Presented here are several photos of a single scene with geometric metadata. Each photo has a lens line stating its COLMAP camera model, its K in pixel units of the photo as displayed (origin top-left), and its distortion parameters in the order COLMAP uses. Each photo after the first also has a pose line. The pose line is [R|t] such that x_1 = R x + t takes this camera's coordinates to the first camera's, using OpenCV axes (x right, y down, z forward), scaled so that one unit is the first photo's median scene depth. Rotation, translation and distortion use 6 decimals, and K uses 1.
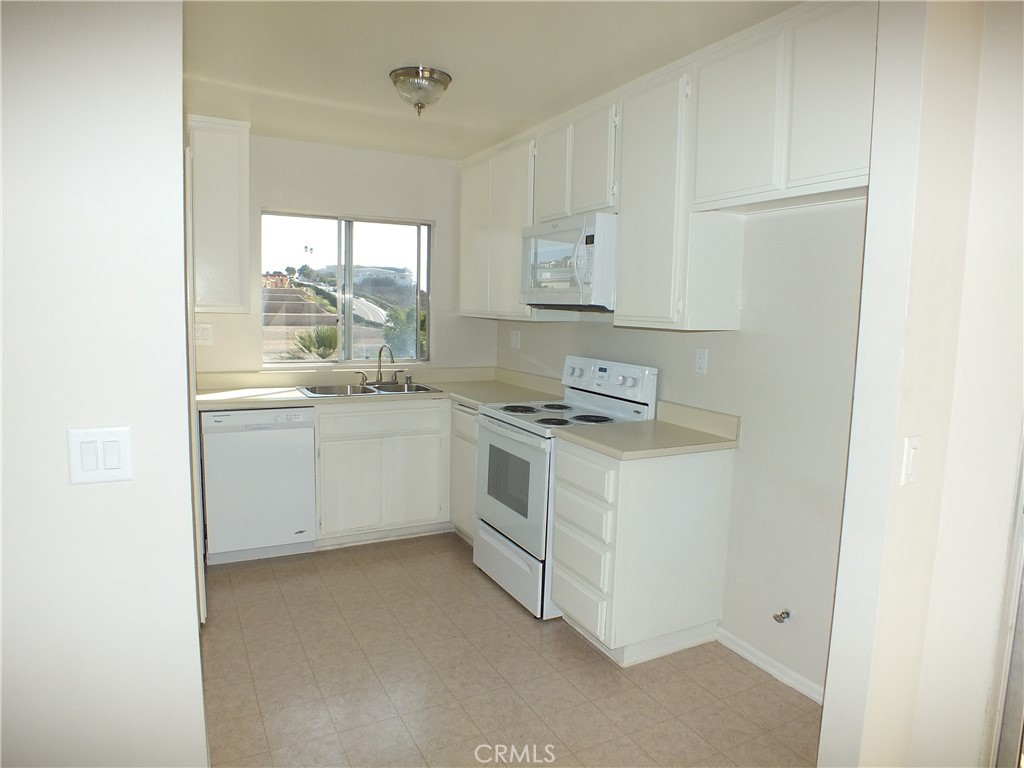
lens RADIAL K [[666.5, 0, 512.0], [0, 666.5, 384.0], [0, 0, 1]] dist [-0.085066, 0.037381]
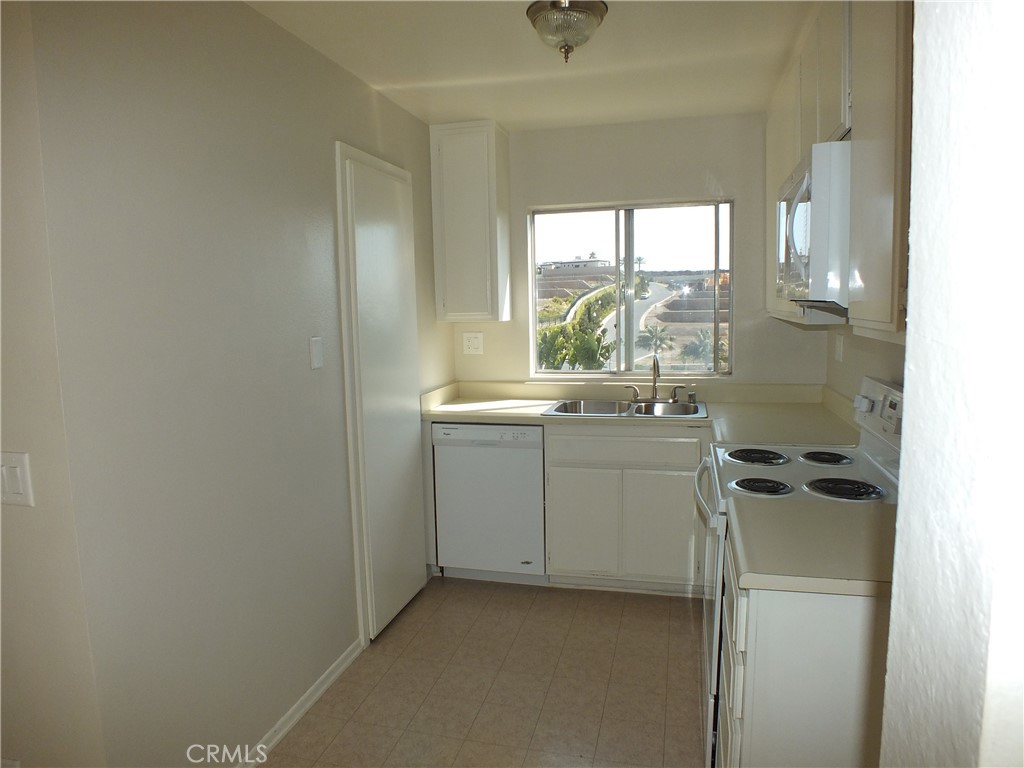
lens RADIAL K [[647.1, 0, 512.0], [0, 647.1, 384.0], [0, 0, 1]] dist [-0.097956, -0.000880]
pose [[0.734463, 0.042322, -0.677328, 0.261804], [-0.035935, 0.999079, 0.023461, -0.042179], [0.677697, 0.007108, 0.735307, 0.351010]]
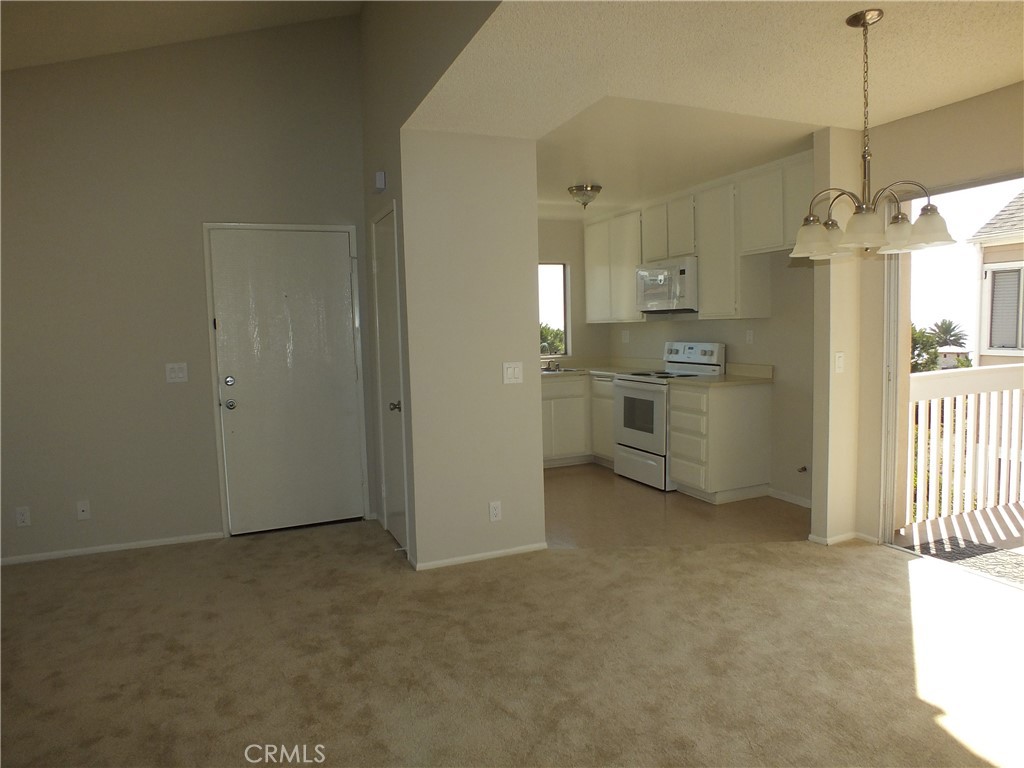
lens RADIAL K [[666.5, 0, 512.0], [0, 666.5, 384.0], [0, 0, 1]] dist [-0.085066, 0.037381]
pose [[0.995494, -0.044685, -0.083631, -0.173517], [0.042666, 0.998757, -0.025775, 0.091690], [0.084679, 0.022090, 0.996163, -0.680367]]
